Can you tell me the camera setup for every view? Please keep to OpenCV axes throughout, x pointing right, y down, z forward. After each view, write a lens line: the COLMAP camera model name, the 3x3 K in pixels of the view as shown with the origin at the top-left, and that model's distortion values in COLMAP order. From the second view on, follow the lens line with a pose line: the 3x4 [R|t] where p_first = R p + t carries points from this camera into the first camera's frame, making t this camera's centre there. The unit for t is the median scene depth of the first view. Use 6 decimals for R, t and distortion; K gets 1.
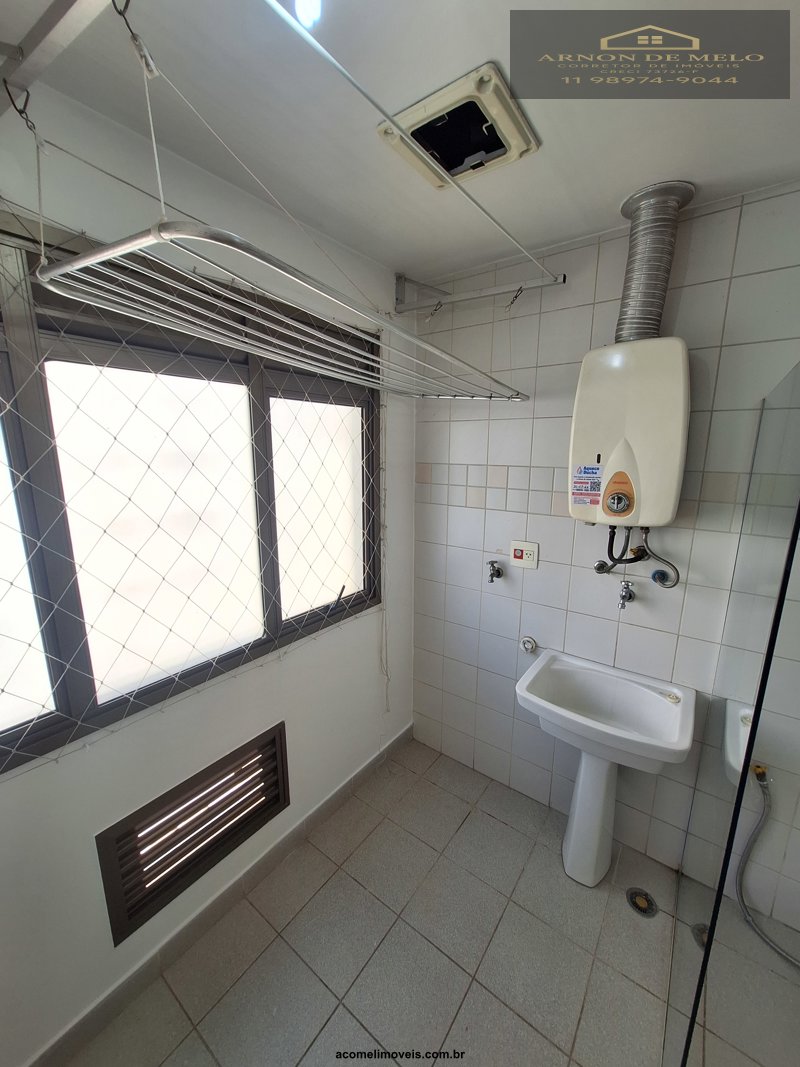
lens RADIAL K [[419.2, 0, 397.1], [0, 419.2, 541.1], [0, 0, 1]] dist [-0.001610, 0.000680]
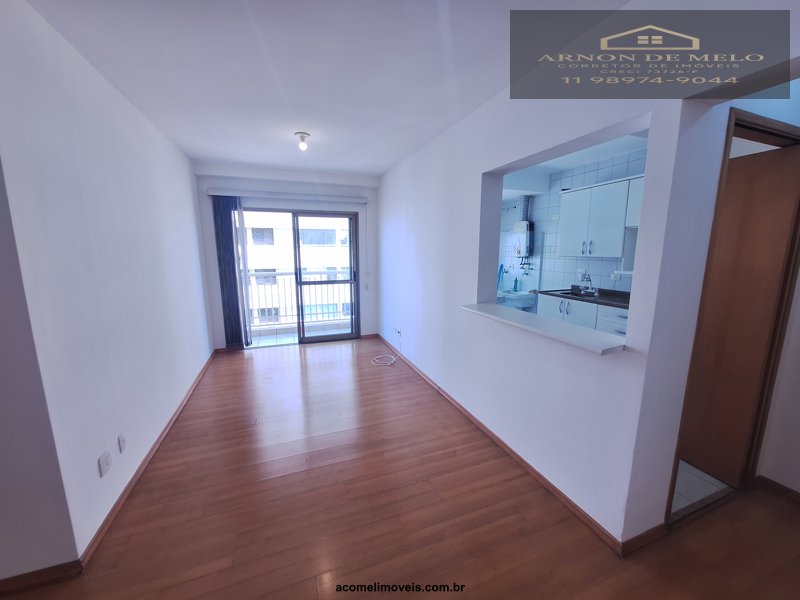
lens RADIAL K [[314.3, 0, 402.7], [0, 314.3, 301.9], [0, 0, 1]] dist [-0.001610, 0.000680]
pose [[0.855769, 0.084363, -0.510433, 1.144285], [-0.107508, 0.994076, -0.015945, 0.621649], [0.506065, 0.068521, 0.859769, -2.543418]]
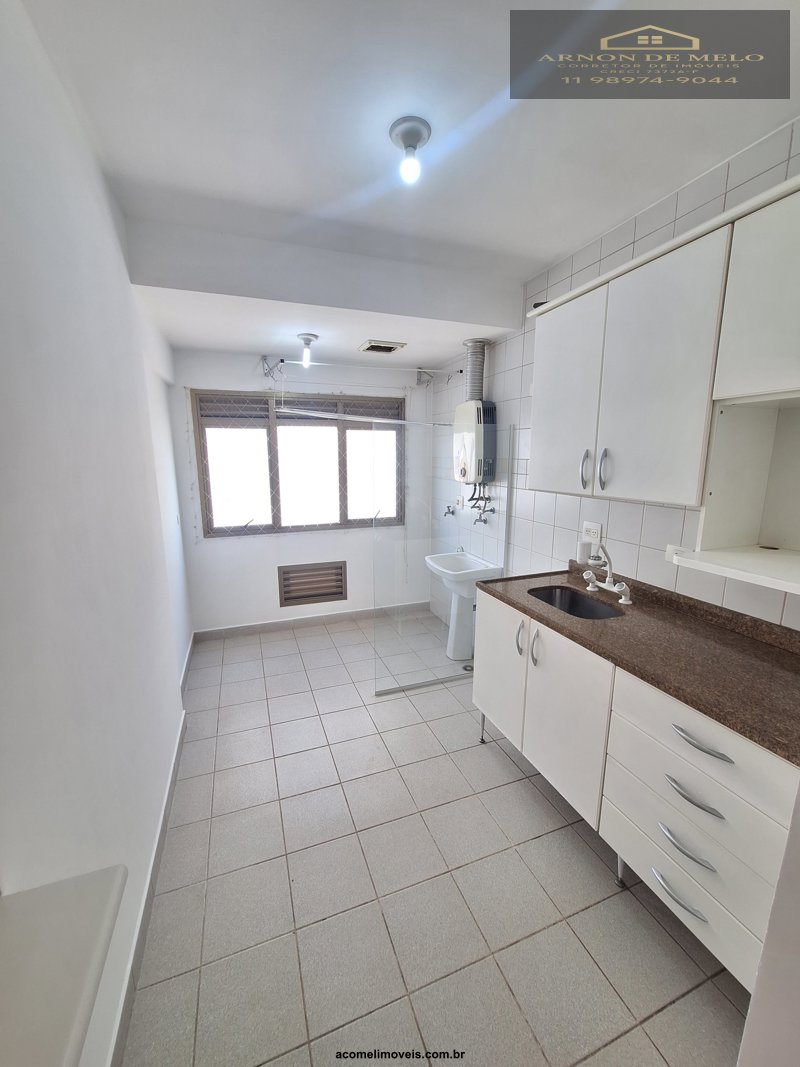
lens RADIAL K [[419.2, 0, 397.6], [0, 419.2, 532.8], [0, 0, 1]] dist [-0.001610, 0.000680]
pose [[0.846972, 0.096122, -0.522875, 1.240963], [-0.110208, 0.993900, 0.004193, 0.223698], [0.520089, 0.054074, 0.852399, -0.926798]]
